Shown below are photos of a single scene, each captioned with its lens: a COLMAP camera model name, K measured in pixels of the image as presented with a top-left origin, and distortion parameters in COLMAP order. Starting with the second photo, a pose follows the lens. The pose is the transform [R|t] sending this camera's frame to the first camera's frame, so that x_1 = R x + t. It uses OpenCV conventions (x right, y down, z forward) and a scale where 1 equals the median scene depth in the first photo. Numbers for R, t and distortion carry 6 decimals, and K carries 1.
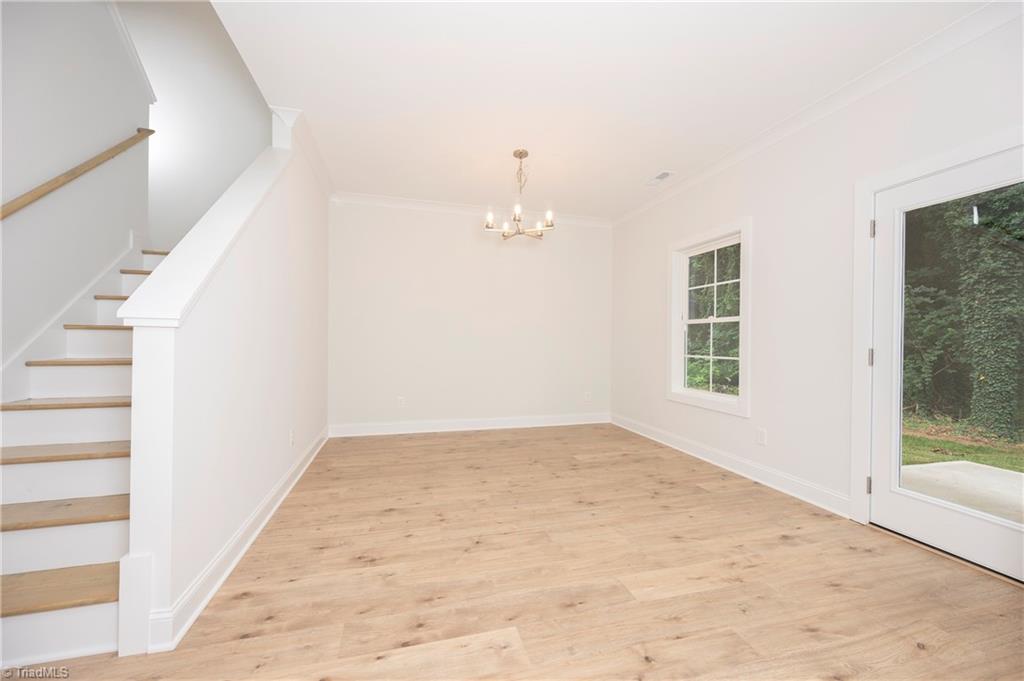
lens RADIAL K [[402.3, 0, 512.0], [0, 402.3, 340.5], [0, 0, 1]] dist [0.001445, -0.000415]
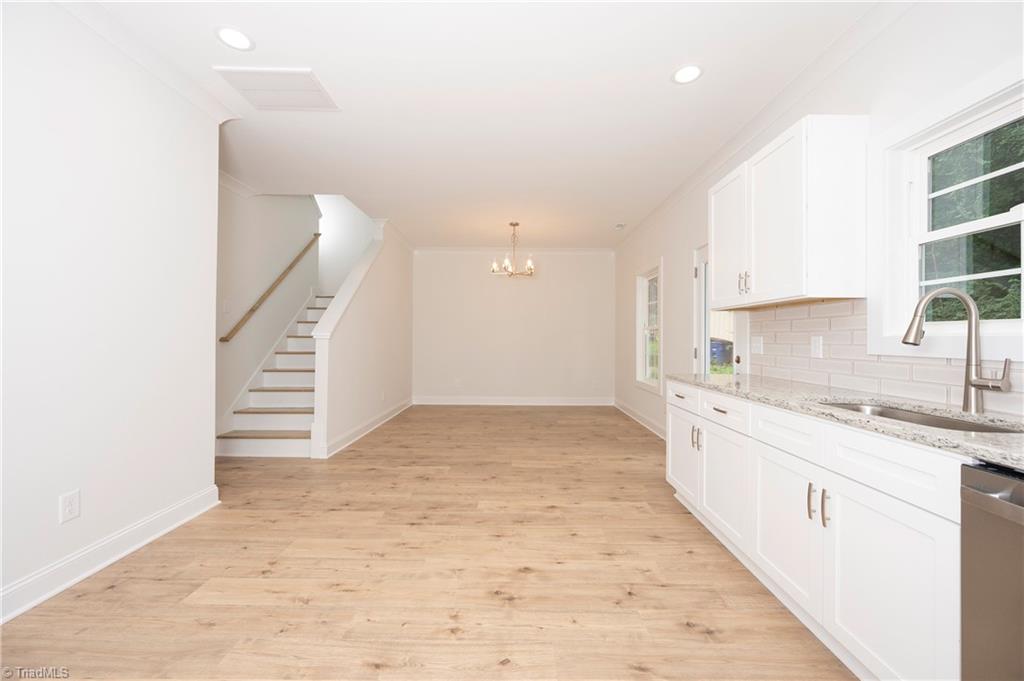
lens RADIAL K [[402.3, 0, 512.0], [0, 402.3, 340.5], [0, 0, 1]] dist [0.001445, -0.000415]
pose [[0.960283, -0.002964, -0.279011, 0.599934], [0.002519, 0.999995, -0.001952, -0.006361], [0.279015, 0.001172, 0.960286, -0.678768]]
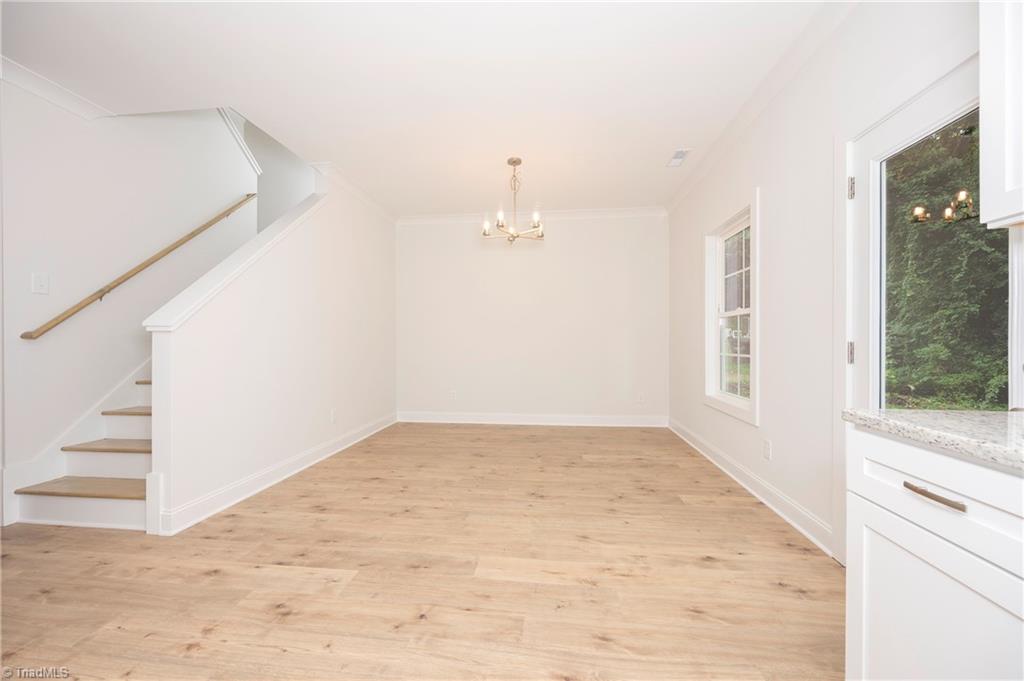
lens RADIAL K [[401.5, 0, 511.7], [0, 401.5, 344.2], [0, 0, 1]] dist [0.001951, 0.000091]
pose [[0.925053, -0.009335, -0.379723, 0.544793], [0.011096, 0.999935, 0.002449, 0.015082], [0.379675, -0.006478, 0.925097, 0.031297]]
